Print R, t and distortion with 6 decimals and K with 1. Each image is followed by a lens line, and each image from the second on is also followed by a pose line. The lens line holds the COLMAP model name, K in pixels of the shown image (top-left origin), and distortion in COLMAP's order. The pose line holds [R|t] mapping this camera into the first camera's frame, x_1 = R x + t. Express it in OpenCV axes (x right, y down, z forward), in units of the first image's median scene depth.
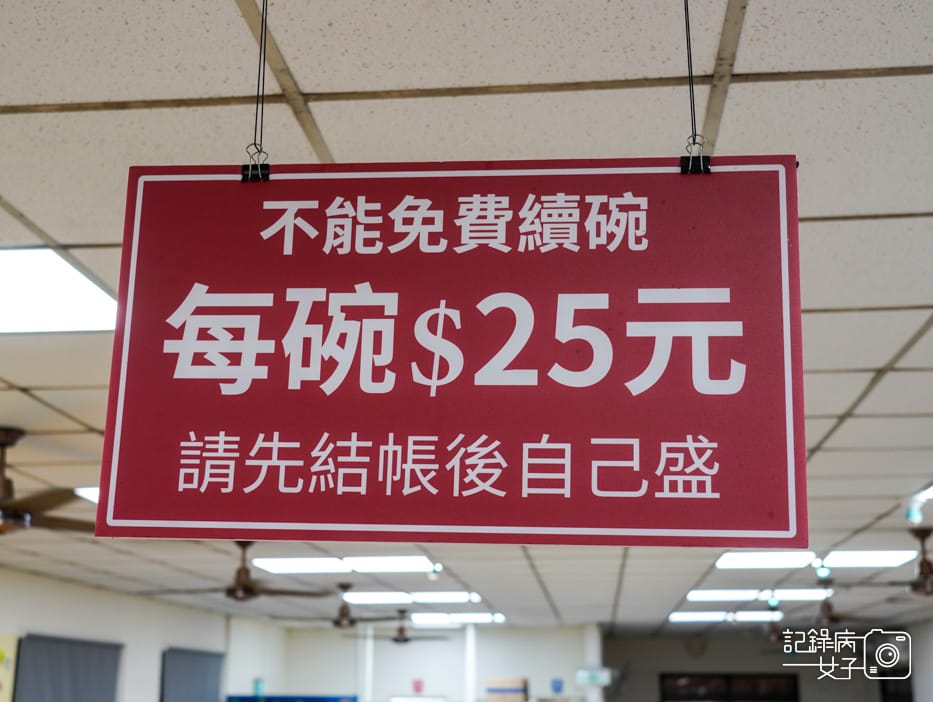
lens RADIAL K [[1344.0, 0, 466.5], [0, 1344.0, 351.0], [0, 0, 1]] dist [0.005433, 0.027636]
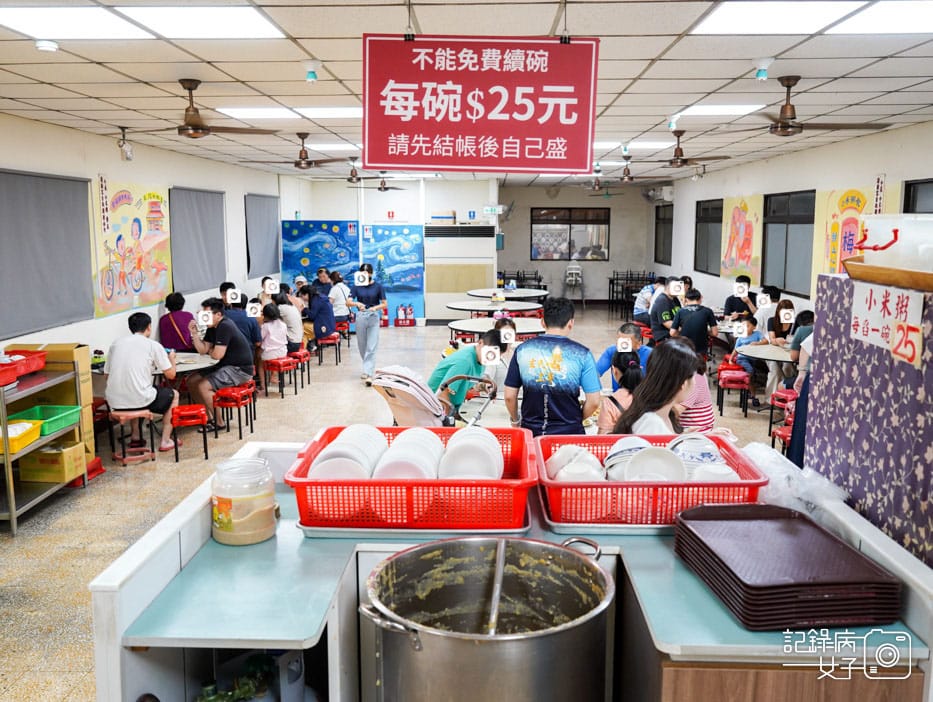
lens RADIAL K [[817.4, 0, 466.5], [0, 817.4, 351.0], [0, 0, 1]] dist [-0.007709, -0.010069]
pose [[0.998058, -0.012108, 0.061096, -0.156087], [-0.013207, 0.917475, 0.397574, -0.219330], [-0.060868, -0.397609, 0.915534, -0.856370]]
